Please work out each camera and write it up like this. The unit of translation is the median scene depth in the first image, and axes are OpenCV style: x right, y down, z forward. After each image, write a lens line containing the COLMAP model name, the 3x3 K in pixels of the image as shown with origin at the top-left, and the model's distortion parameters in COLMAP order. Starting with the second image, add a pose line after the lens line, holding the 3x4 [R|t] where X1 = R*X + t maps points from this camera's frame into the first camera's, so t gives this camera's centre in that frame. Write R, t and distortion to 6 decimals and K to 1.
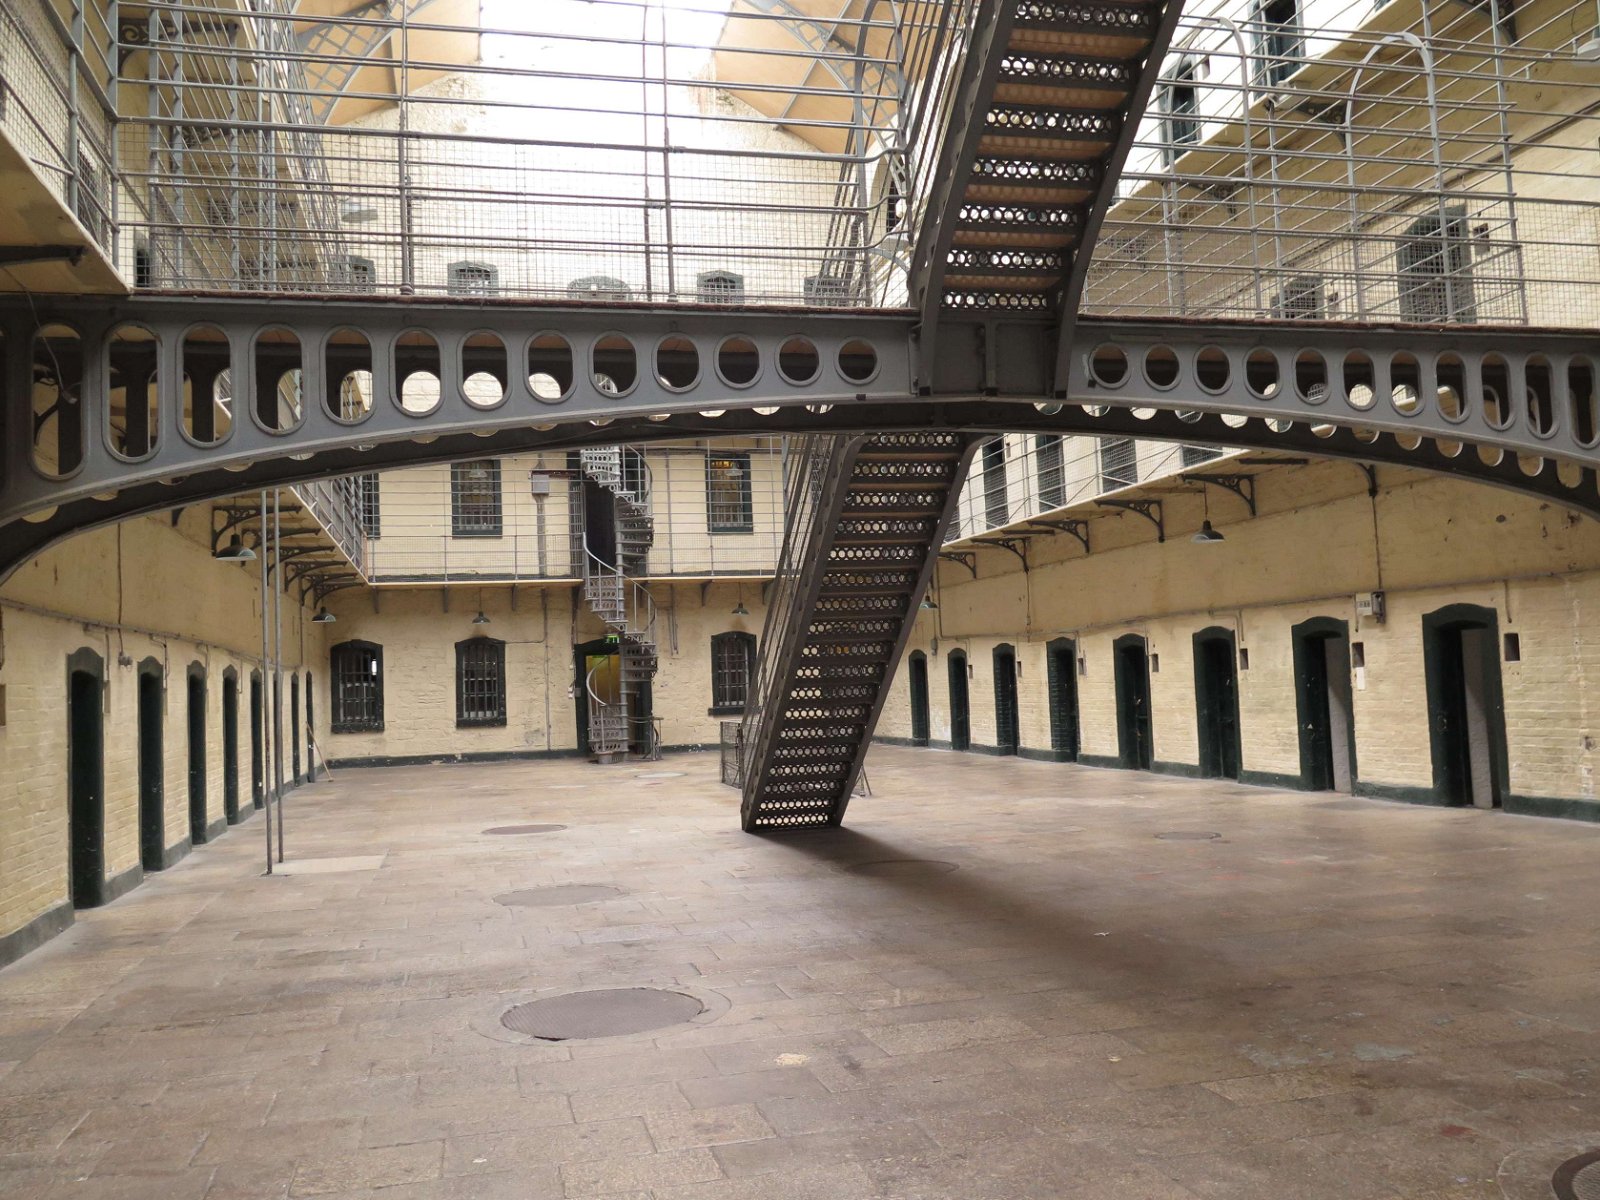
lens RADIAL K [[1343.4, 0, 804.3], [0, 1343.4, 602.0], [0, 0, 1]] dist [-0.027846, 0.021851]
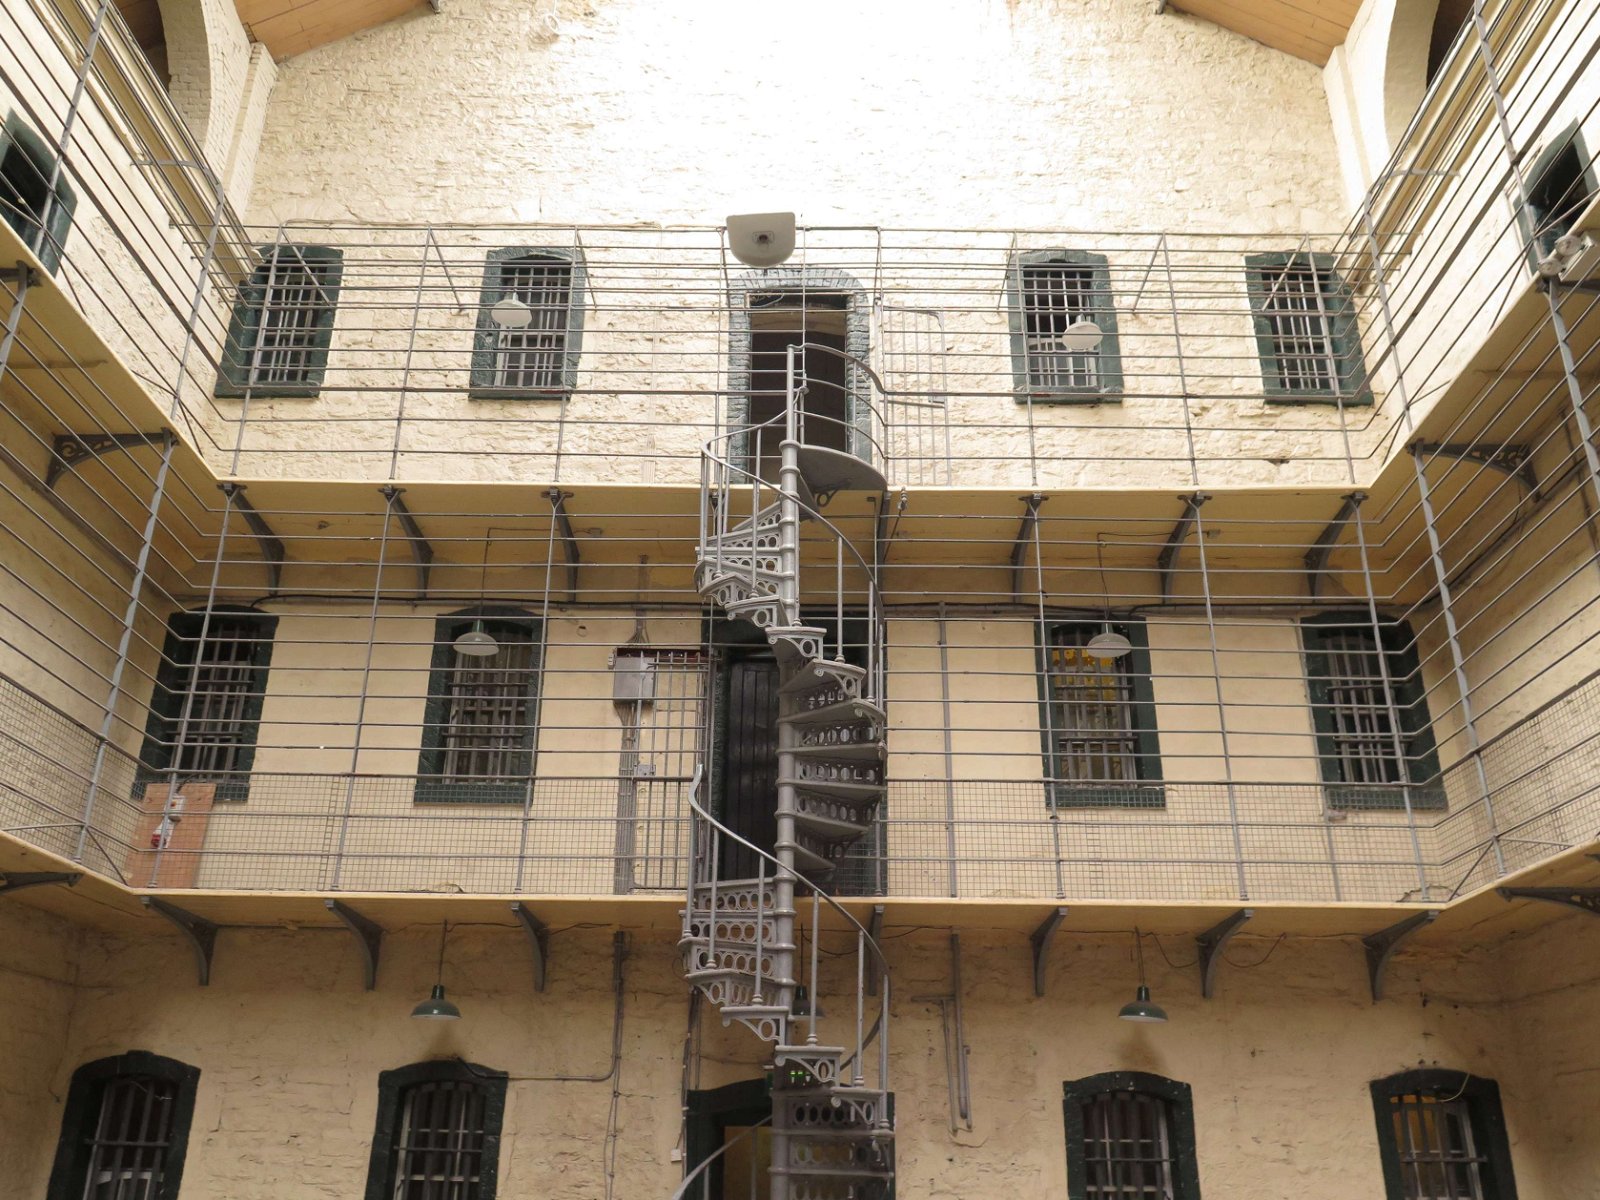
lens RADIAL K [[1343.4, 0, 796.8], [0, 1343.4, 594.1], [0, 0, 1]] dist [-0.027846, 0.021851]
pose [[0.964307, -0.059438, -0.258029, -0.038737], [-0.033343, 0.939465, -0.341020, 0.027764], [0.262678, 0.337451, 0.903951, 0.627537]]
